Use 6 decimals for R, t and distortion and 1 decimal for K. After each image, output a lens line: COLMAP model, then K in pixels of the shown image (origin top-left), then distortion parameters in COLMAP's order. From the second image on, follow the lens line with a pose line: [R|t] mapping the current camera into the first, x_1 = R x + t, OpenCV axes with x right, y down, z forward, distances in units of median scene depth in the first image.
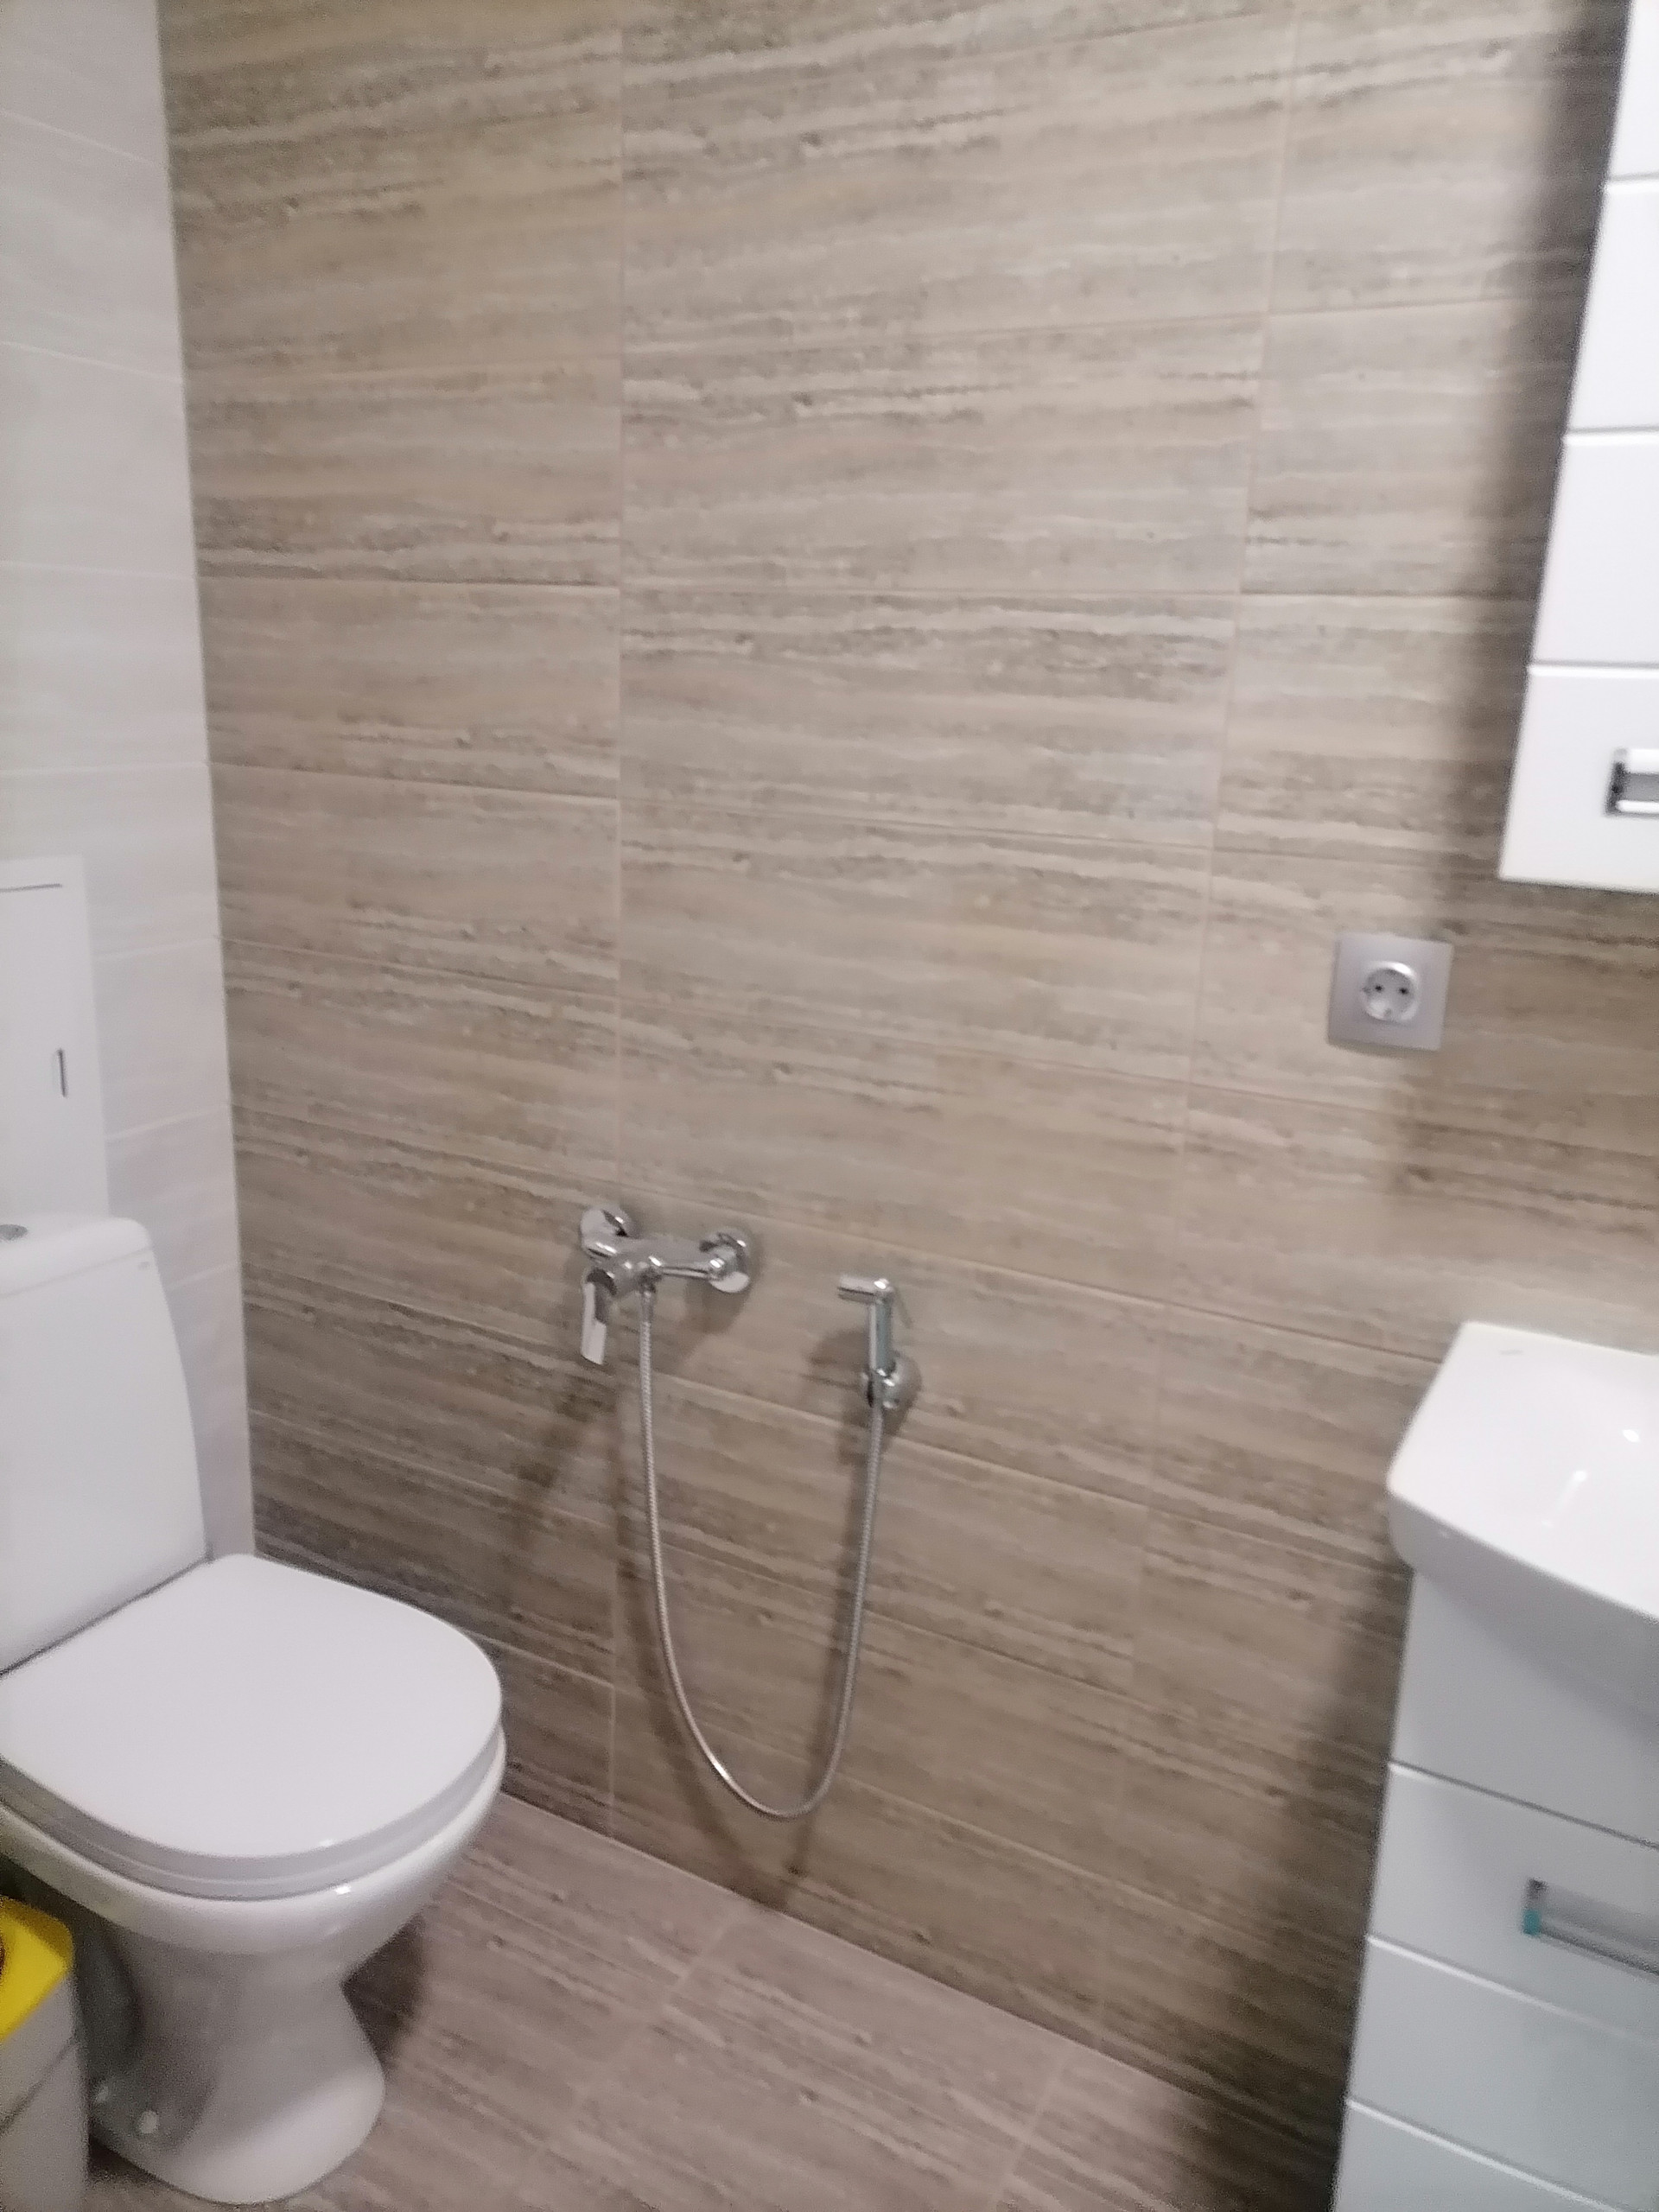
lens RADIAL K [[1654.5, 0, 824.9], [0, 1654.5, 1103.7], [0, 0, 1]] dist [0.036534, -0.008091]
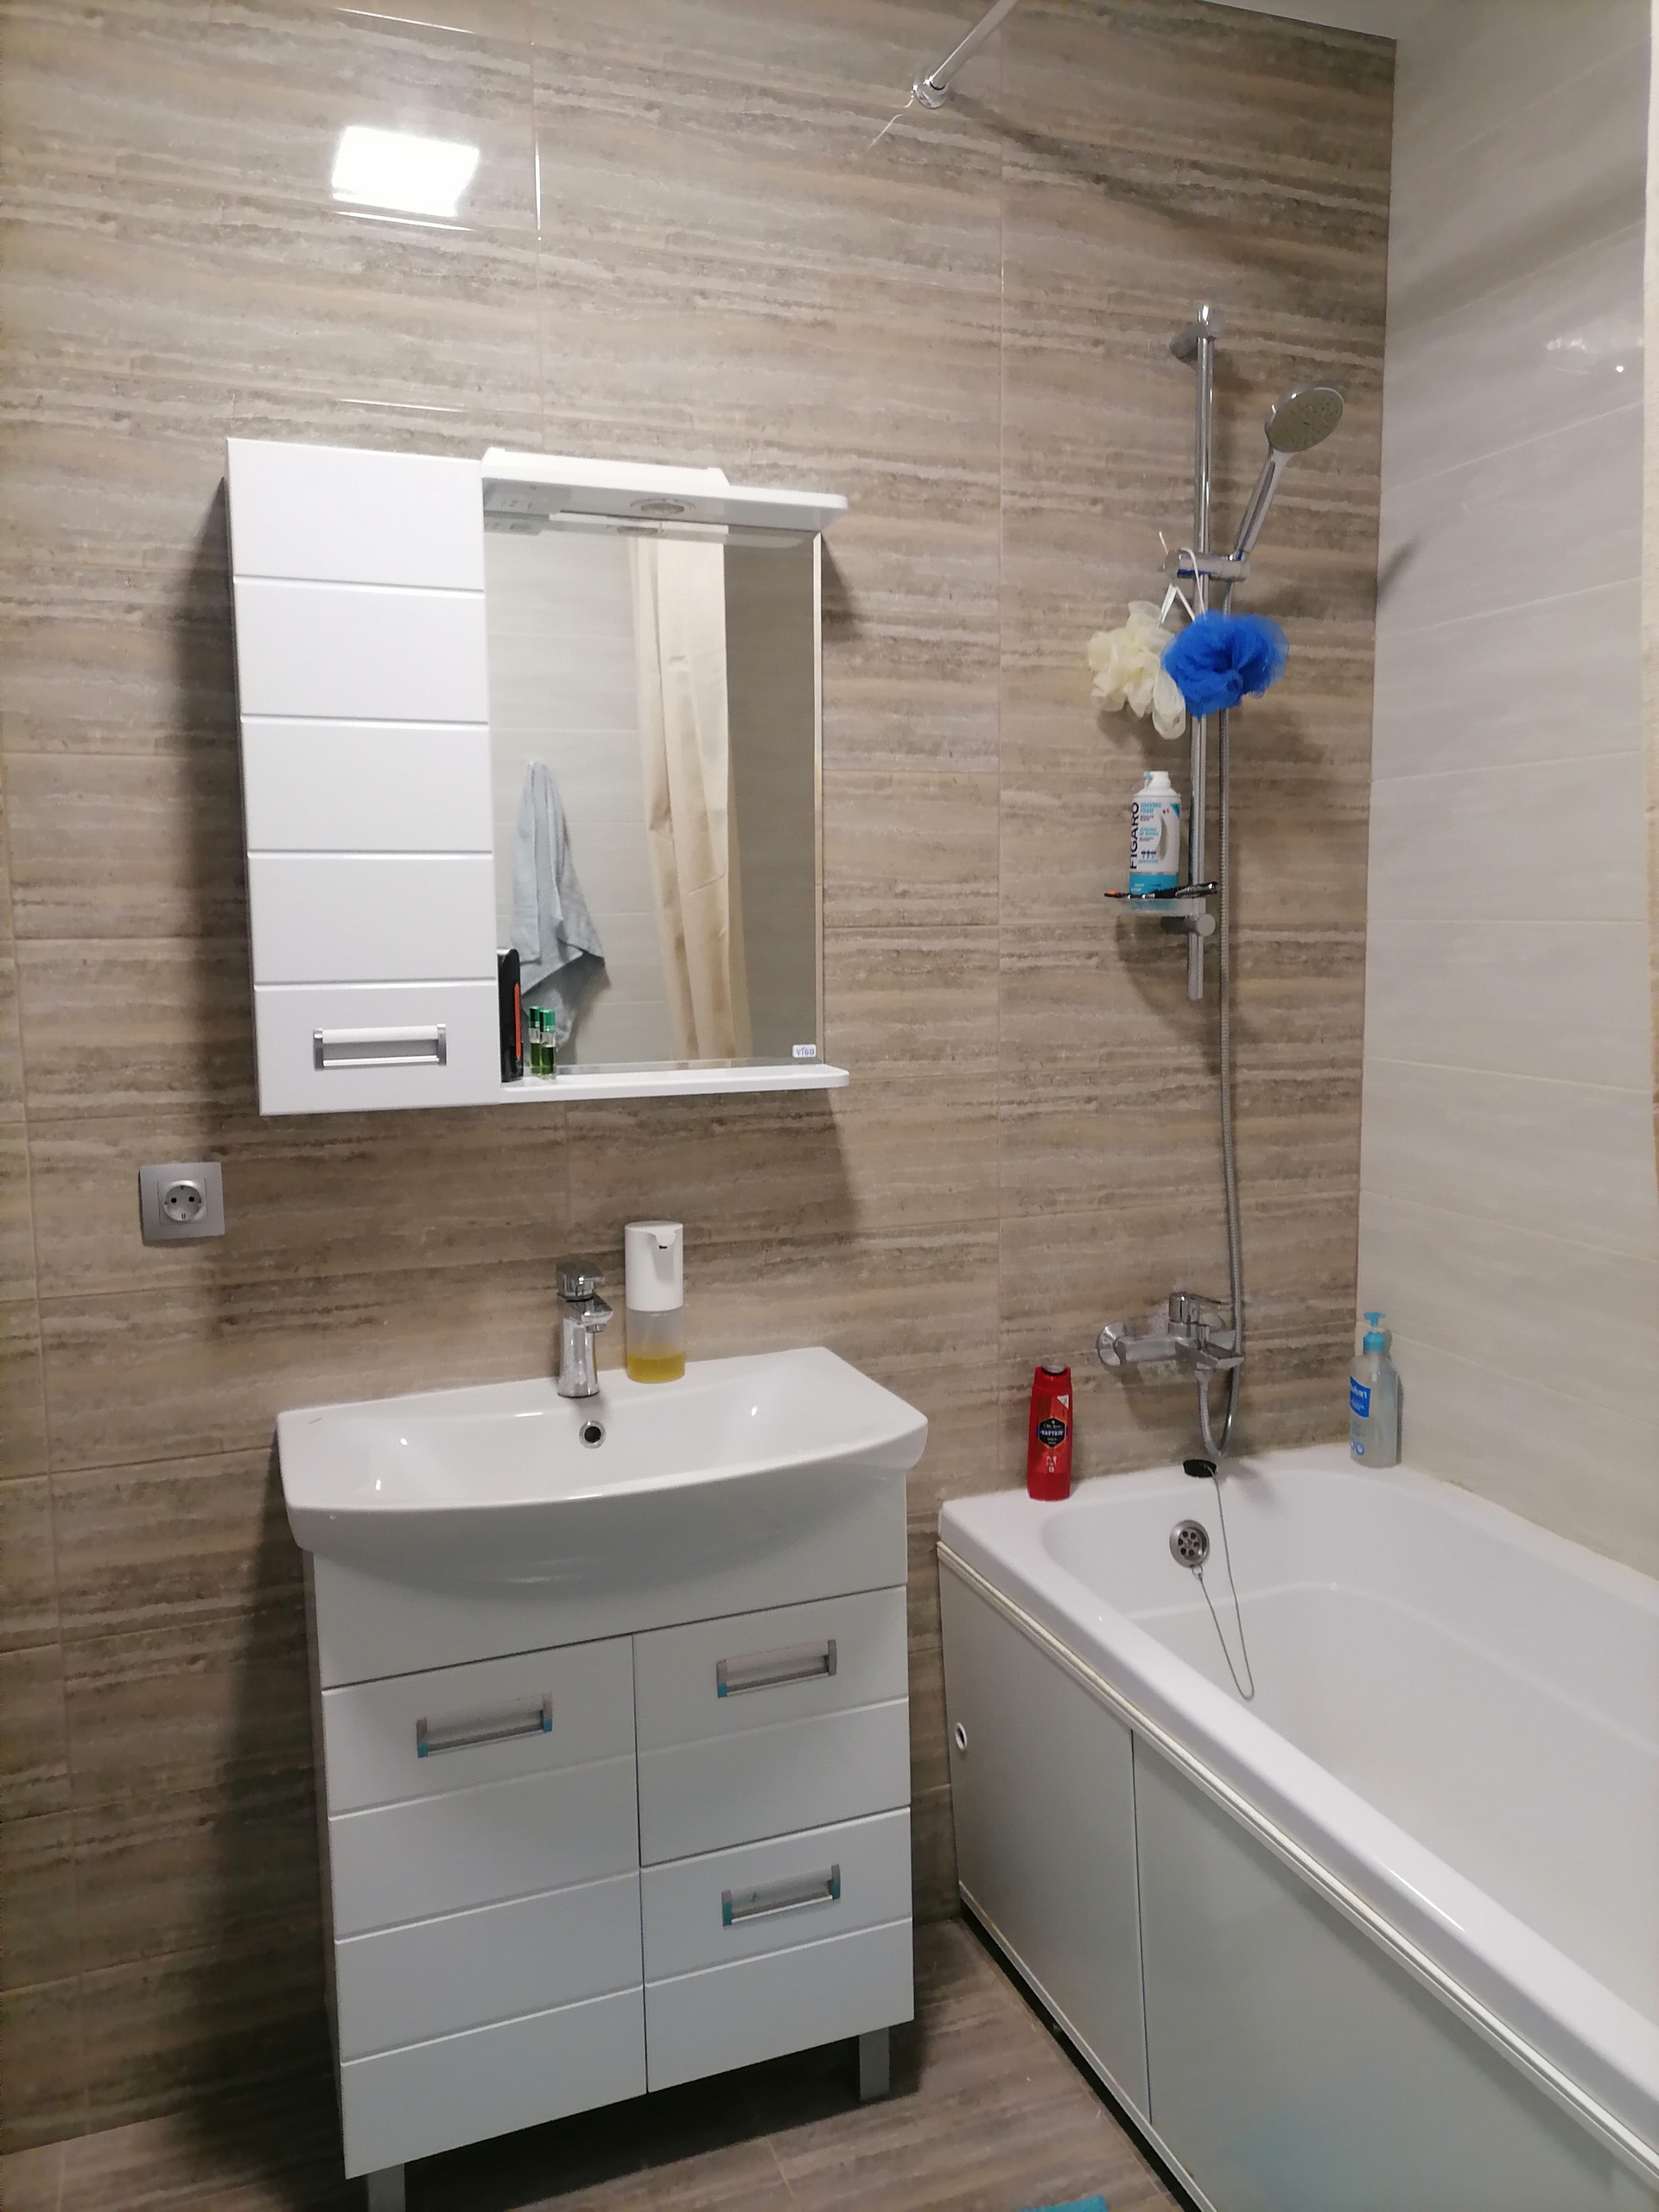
lens RADIAL K [[1654.5, 0, 839.2], [0, 1654.5, 1102.6], [0, 0, 1]] dist [0.036534, -0.008091]
pose [[0.650155, -0.128976, 0.748775, -0.359393], [0.231930, 0.972140, -0.033932, 0.030233], [-0.723538, 0.195724, 0.661955, -0.382704]]
